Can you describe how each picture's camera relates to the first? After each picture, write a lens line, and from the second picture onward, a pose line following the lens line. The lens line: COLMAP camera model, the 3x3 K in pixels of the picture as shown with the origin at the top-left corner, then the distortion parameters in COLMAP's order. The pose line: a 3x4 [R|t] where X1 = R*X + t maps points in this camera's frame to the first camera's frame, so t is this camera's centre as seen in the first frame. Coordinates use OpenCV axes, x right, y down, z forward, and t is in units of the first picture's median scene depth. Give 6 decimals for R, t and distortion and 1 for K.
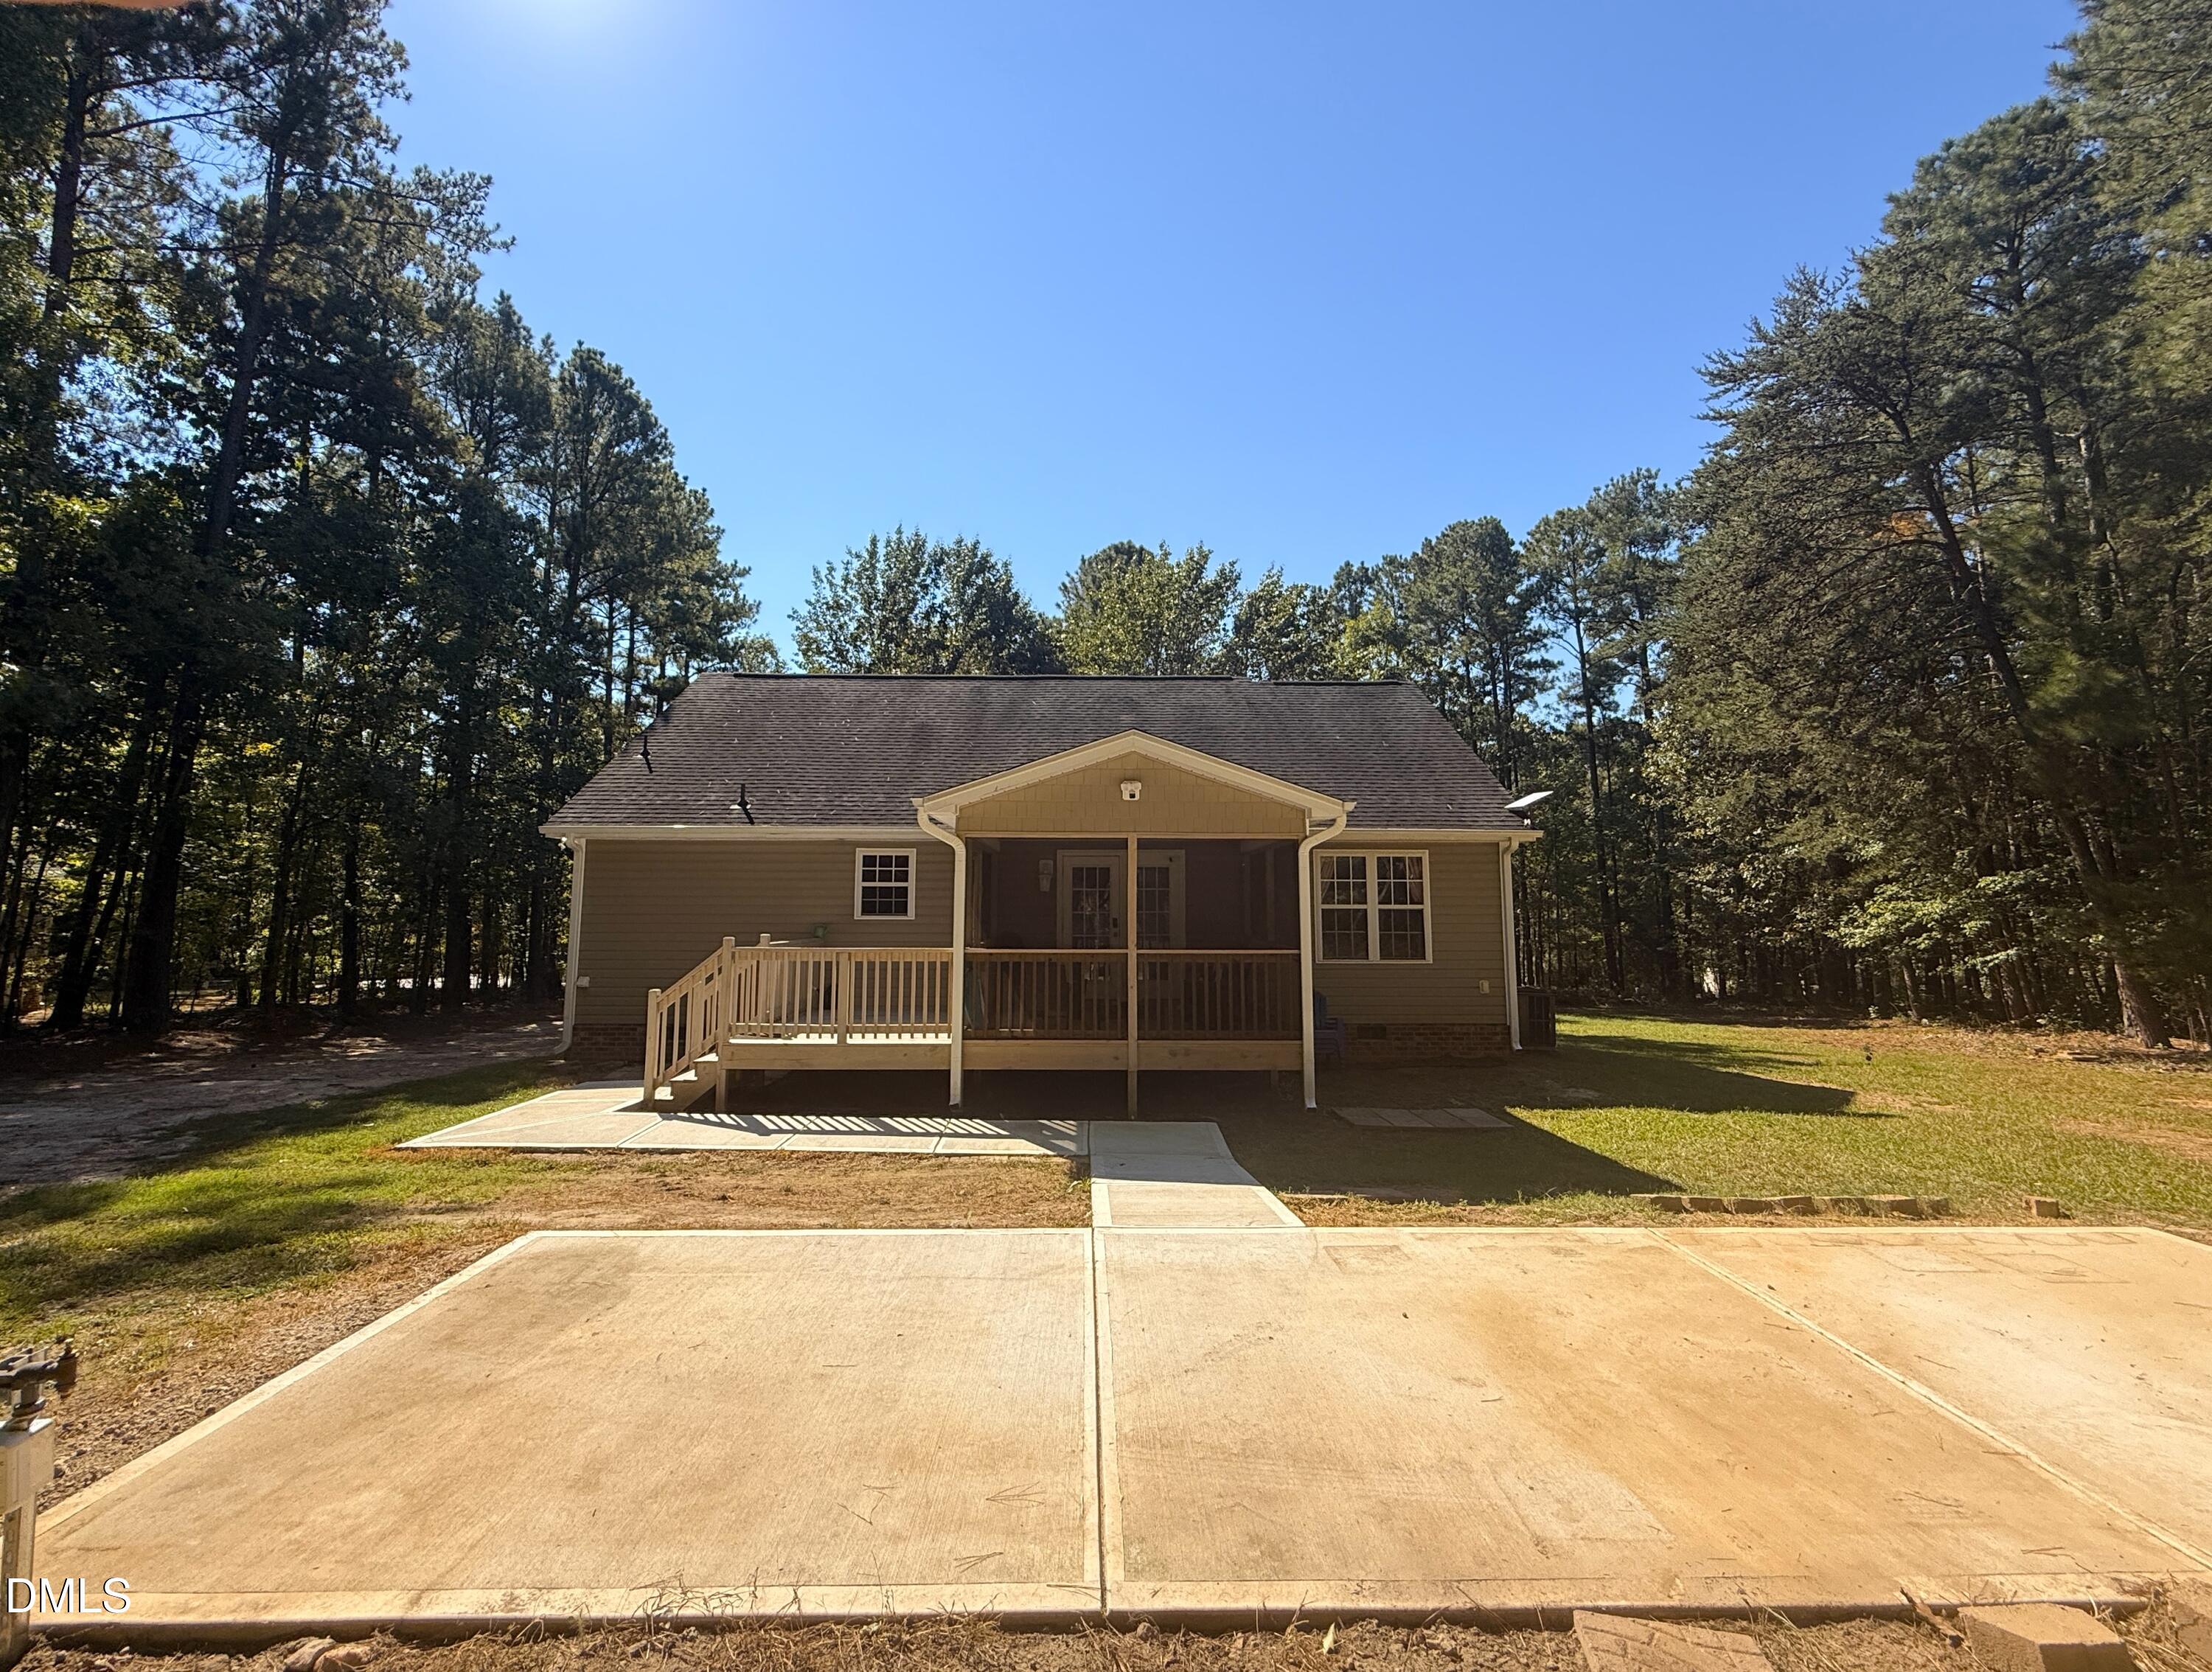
lens RADIAL K [[889.6, 0, 1097.9], [0, 889.6, 830.2], [0, 0, 1]] dist [0.001331, 0.000028]
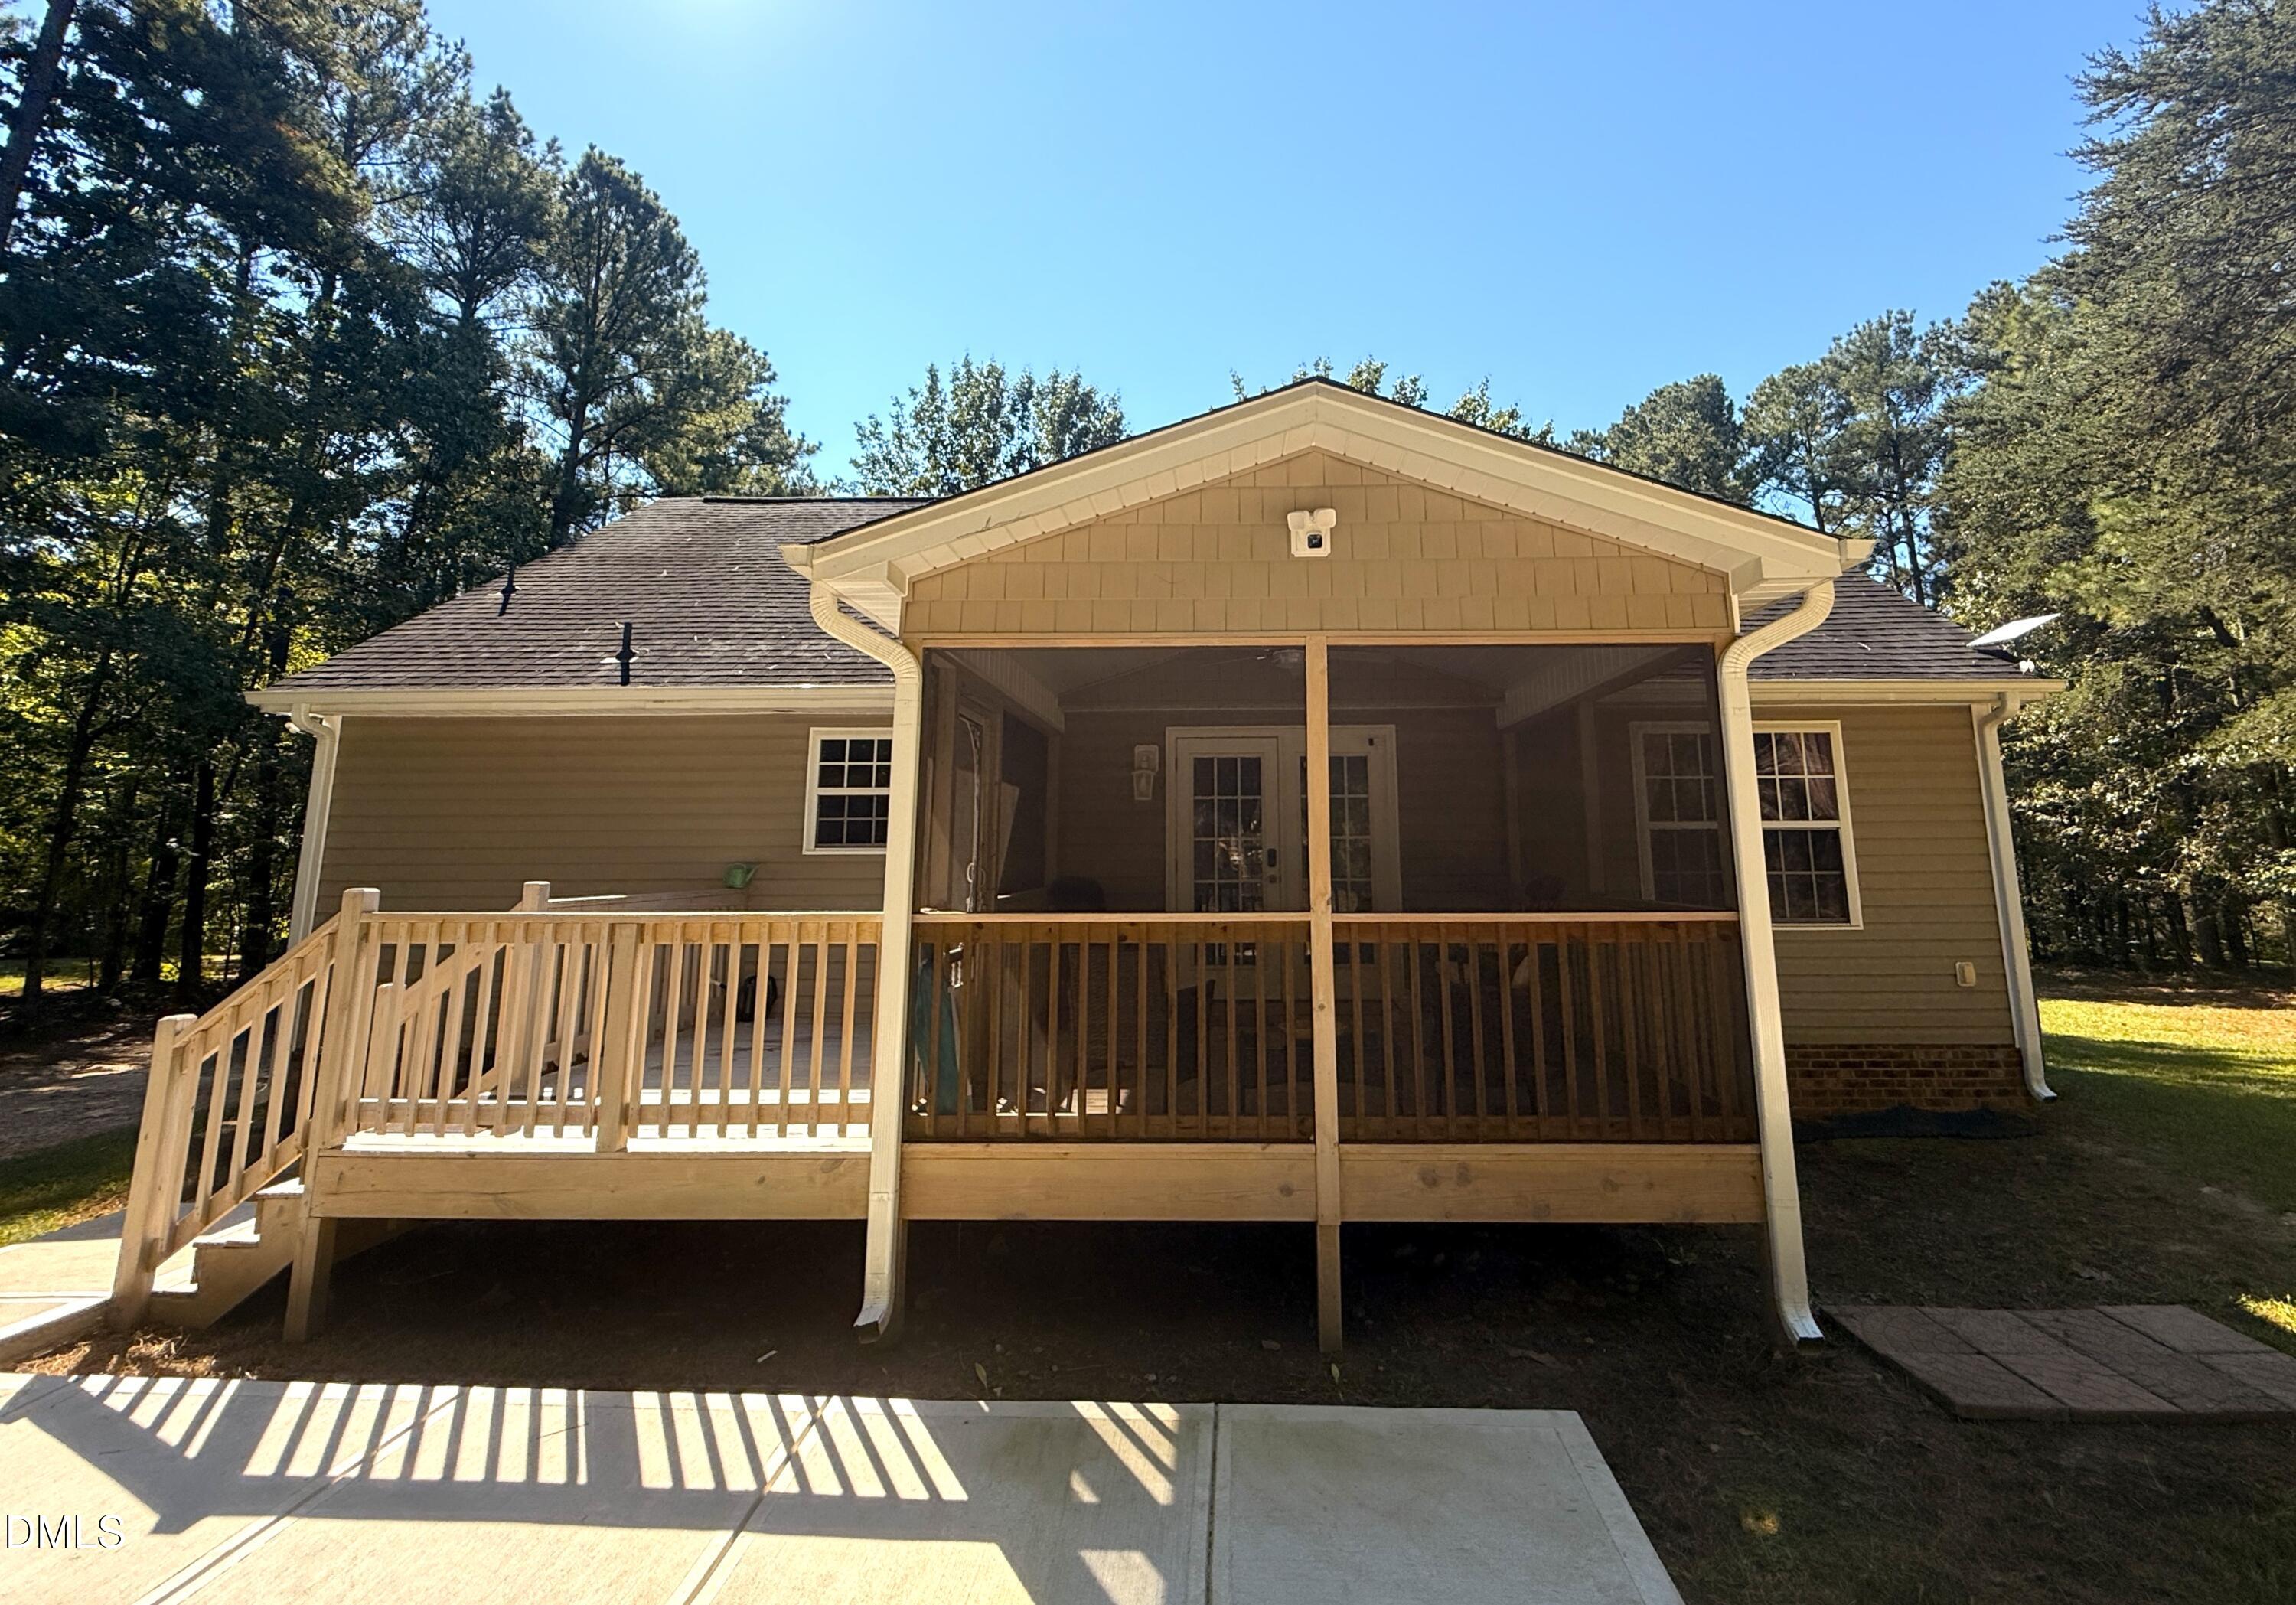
lens RADIAL K [[962.6, 0, 1208.0], [0, 962.6, 712.7], [0, 0, 1]] dist [0.002963, 0.000622]
pose [[0.999336, -0.011476, -0.034575, 0.002153], [0.009457, 0.998271, -0.058020, 0.048174], [0.035181, 0.057654, 0.997717, 0.395189]]
